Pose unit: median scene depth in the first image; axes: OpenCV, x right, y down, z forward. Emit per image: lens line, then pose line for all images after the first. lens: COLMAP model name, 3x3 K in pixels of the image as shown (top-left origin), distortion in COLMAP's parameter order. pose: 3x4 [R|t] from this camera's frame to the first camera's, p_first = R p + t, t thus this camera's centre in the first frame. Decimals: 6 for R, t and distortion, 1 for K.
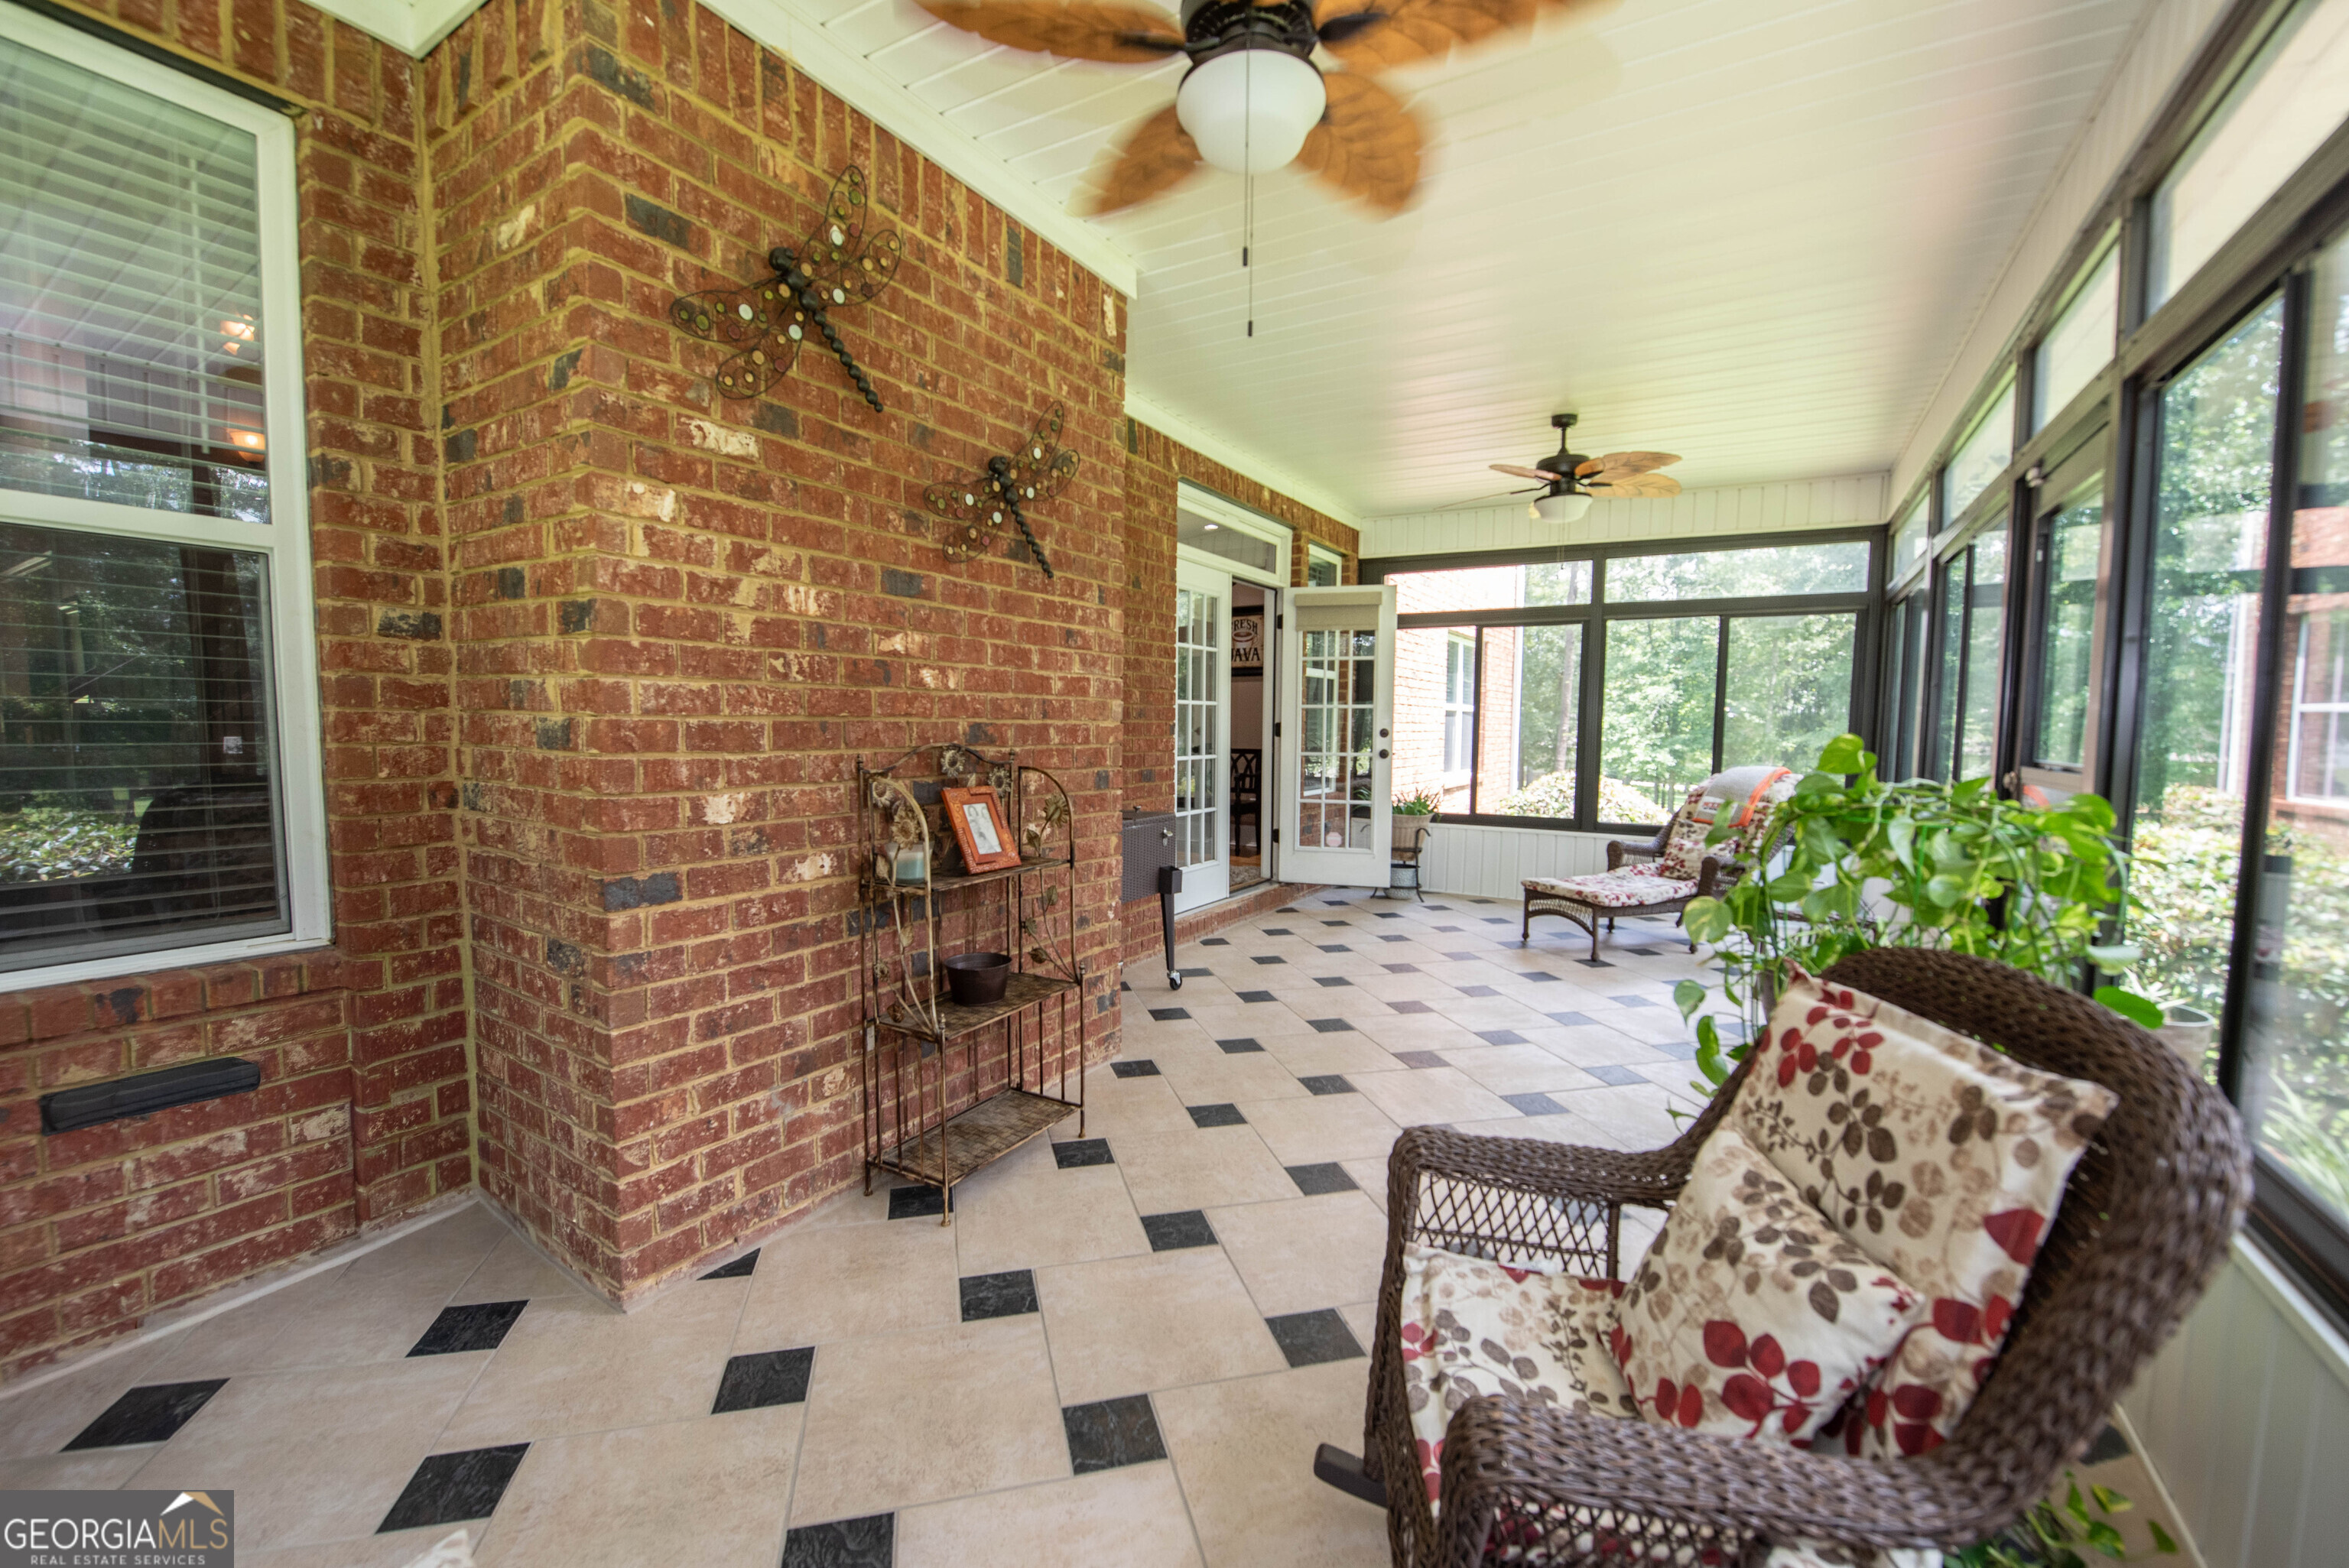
lens RADIAL K [[947.5, 0, 1169.5], [0, 947.5, 789.9], [0, 0, 1]] dist [-0.018706, -0.000925]
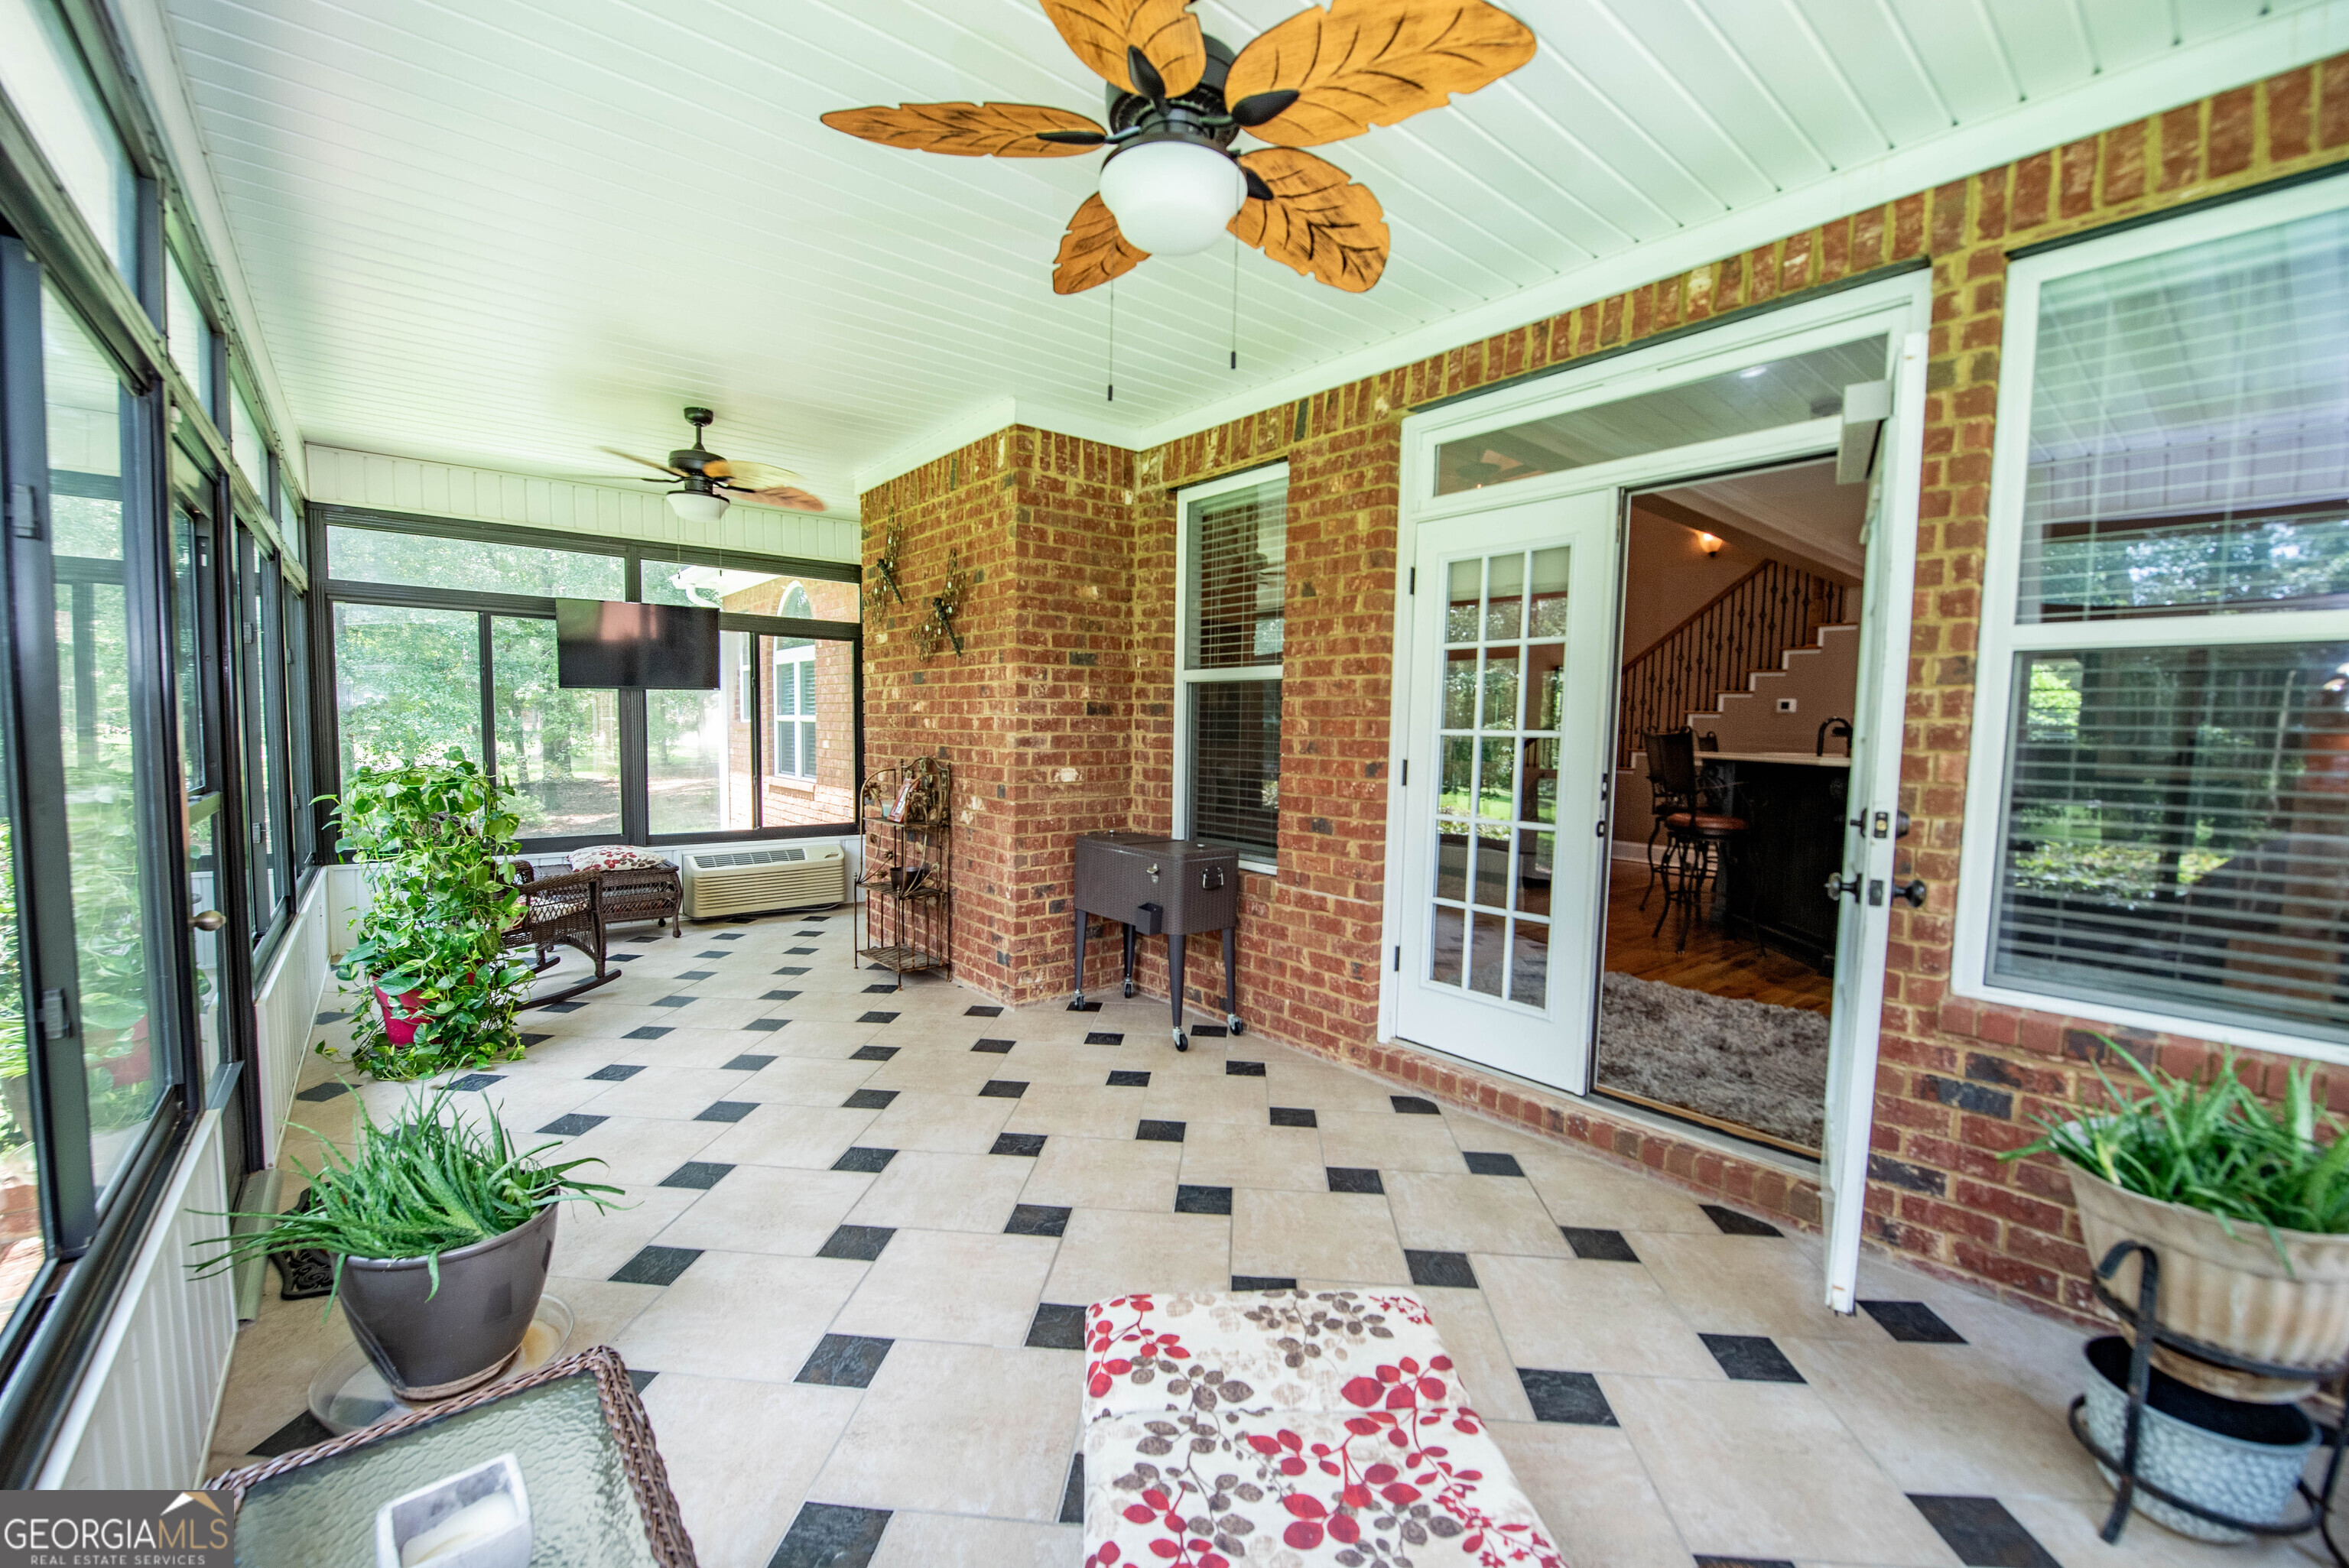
lens RADIAL K [[947.5, 0, 1163.2], [0, 947.5, 792.8], [0, 0, 1]] dist [-0.018706, -0.000925]
pose [[-0.329052, 0.043998, -0.943286, 1.113363], [-0.090820, 0.992809, 0.077990, -0.133424], [0.939934, 0.111332, -0.322690, 1.630860]]
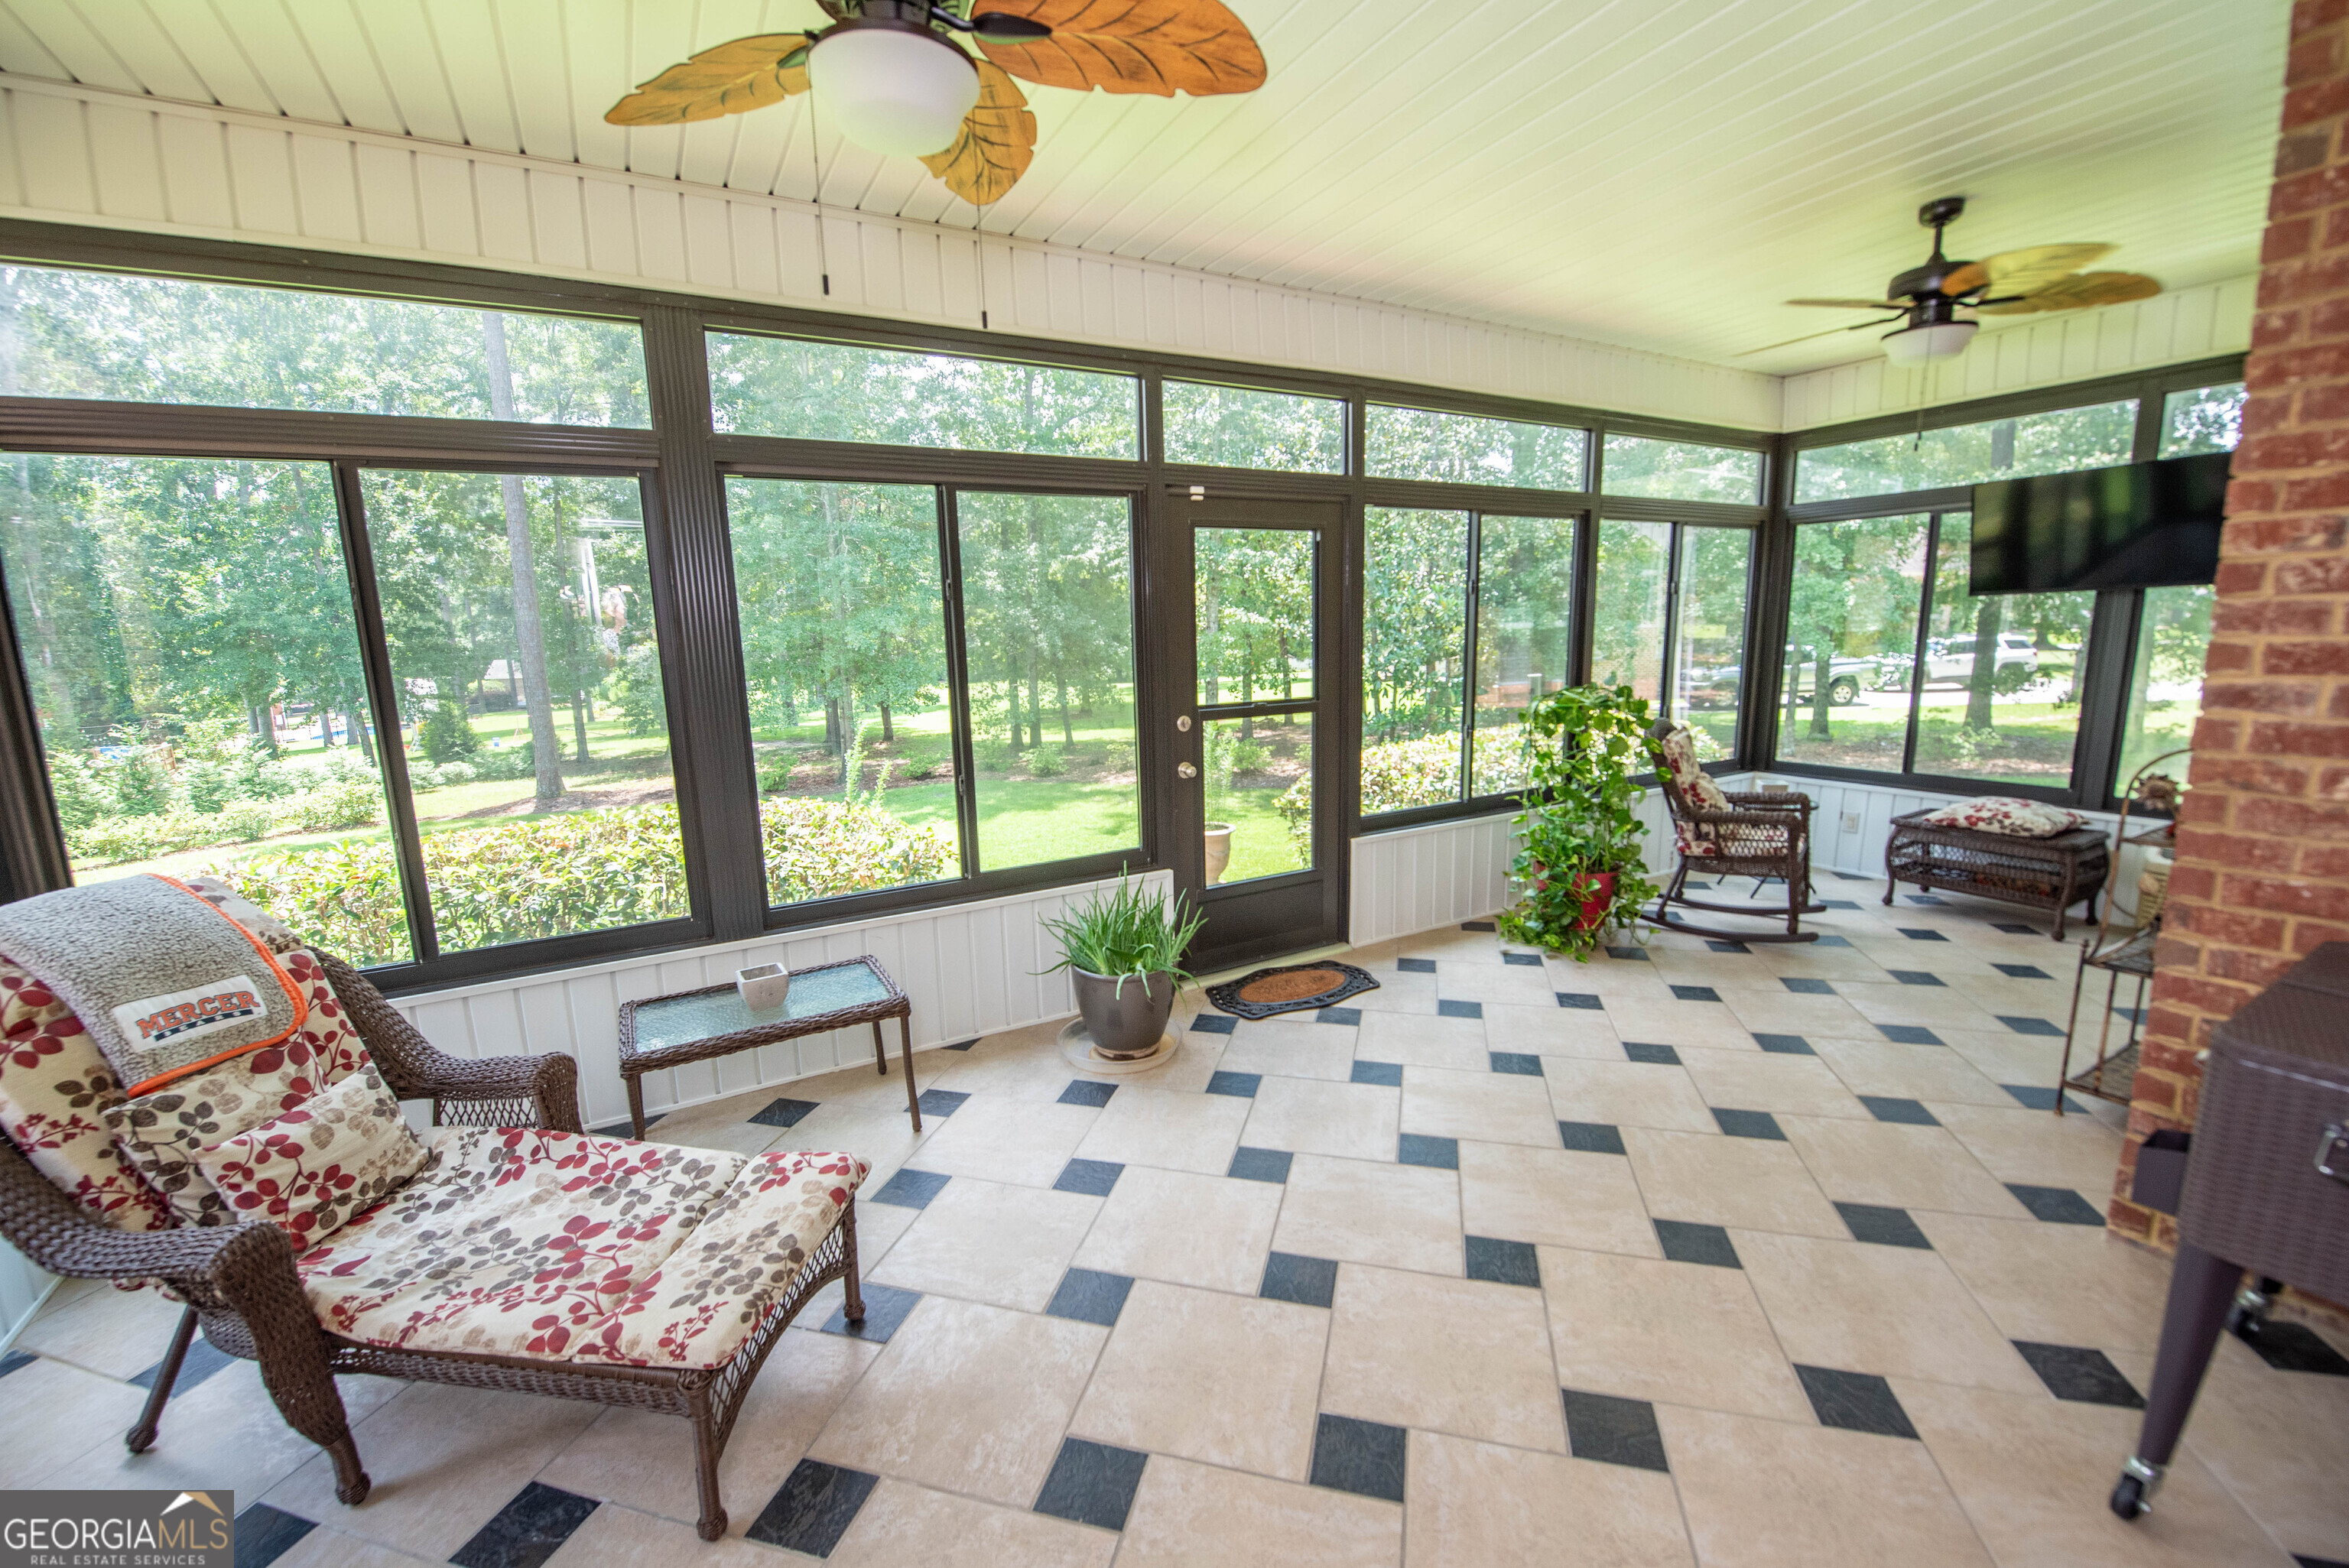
lens RADIAL K [[947.5, 0, 1168.9], [0, 947.5, 797.0], [0, 0, 1]] dist [-0.018706, -0.000925]
pose [[-0.867811, -0.077975, 0.490738, 0.220506], [0.049285, 0.969233, 0.241159, -0.192377], [-0.494444, 0.233467, -0.837269, 1.828428]]
